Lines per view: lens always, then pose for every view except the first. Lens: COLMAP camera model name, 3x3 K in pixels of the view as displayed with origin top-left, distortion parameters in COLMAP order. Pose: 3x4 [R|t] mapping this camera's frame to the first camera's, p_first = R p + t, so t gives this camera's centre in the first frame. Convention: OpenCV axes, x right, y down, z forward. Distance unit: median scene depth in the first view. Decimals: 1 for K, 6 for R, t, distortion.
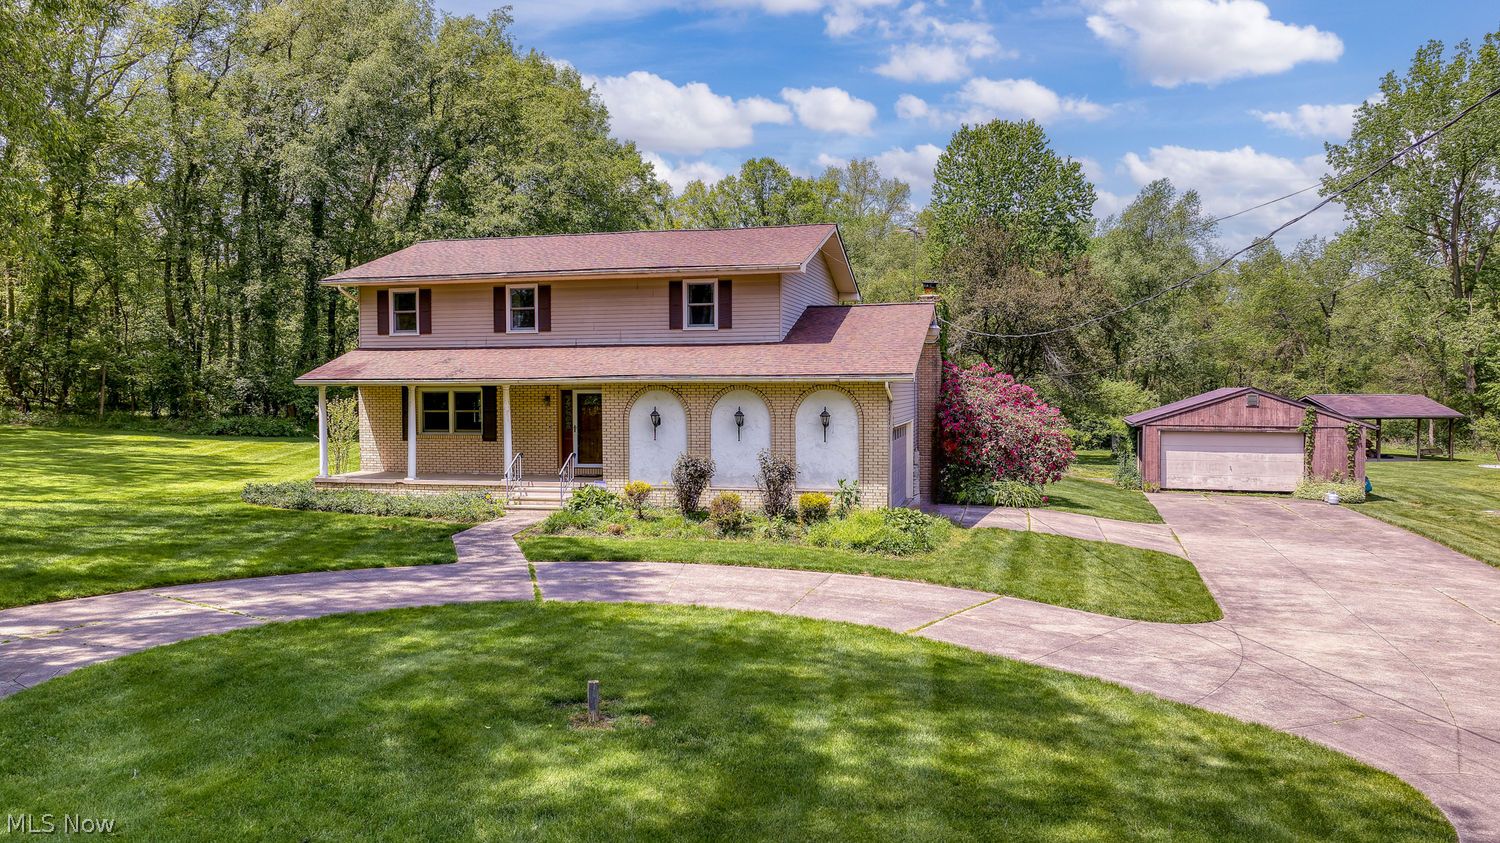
lens RADIAL K [[1031.9, 0, 750.0], [0, 1031.9, 421.5], [0, 0, 1]] dist [-0.001756, 0.000628]
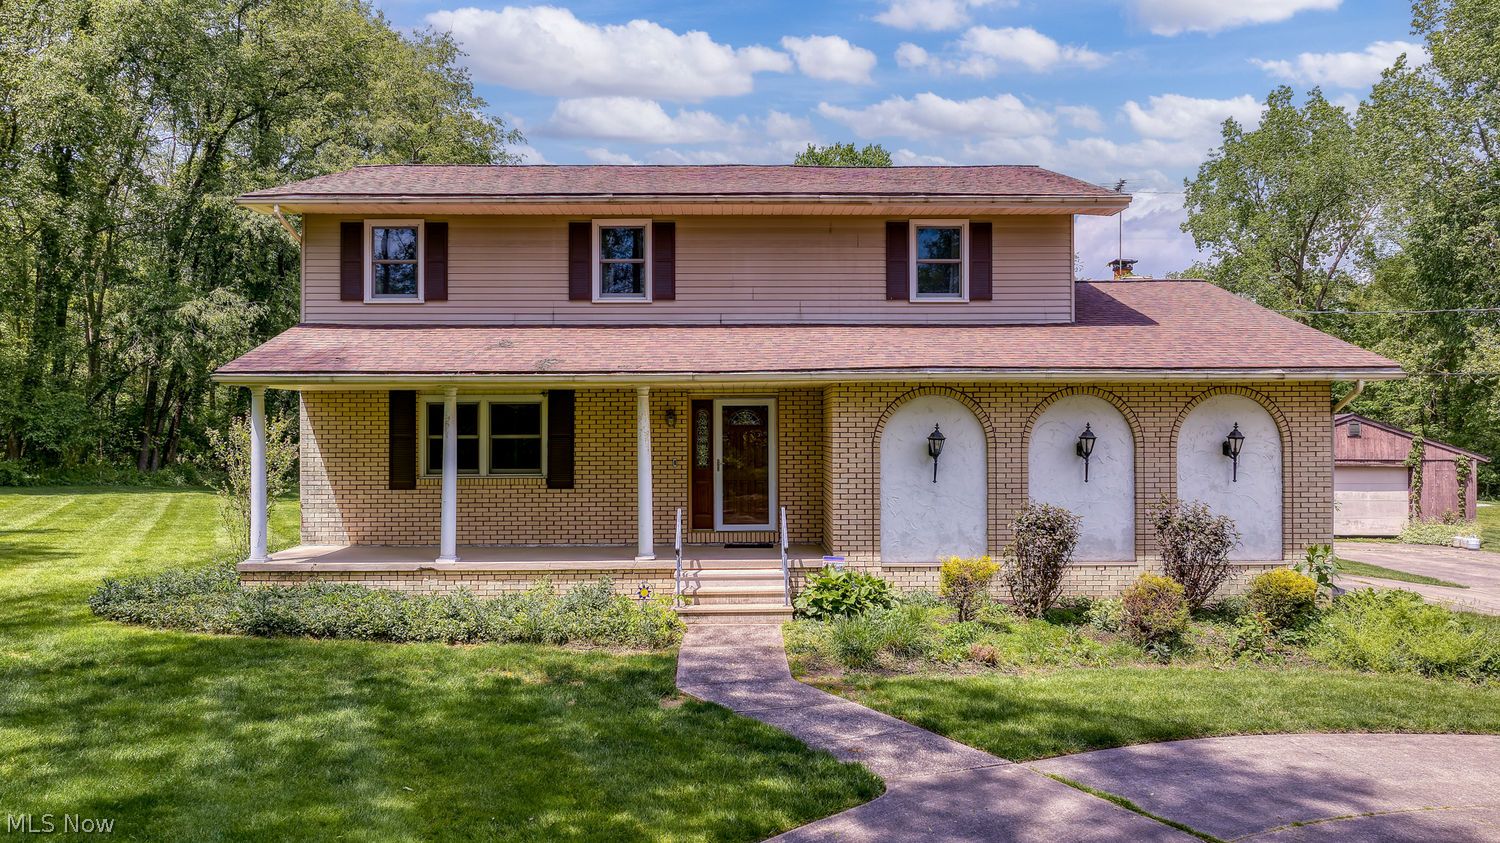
lens RADIAL K [[1031.9, 0, 750.0], [0, 1031.9, 421.5], [0, 0, 1]] dist [-0.001756, 0.000628]
pose [[0.966737, 0.003831, 0.255743, -0.300954], [0.006865, 0.999139, -0.040920, 0.006308], [-0.255680, 0.041315, 0.965878, 0.421259]]
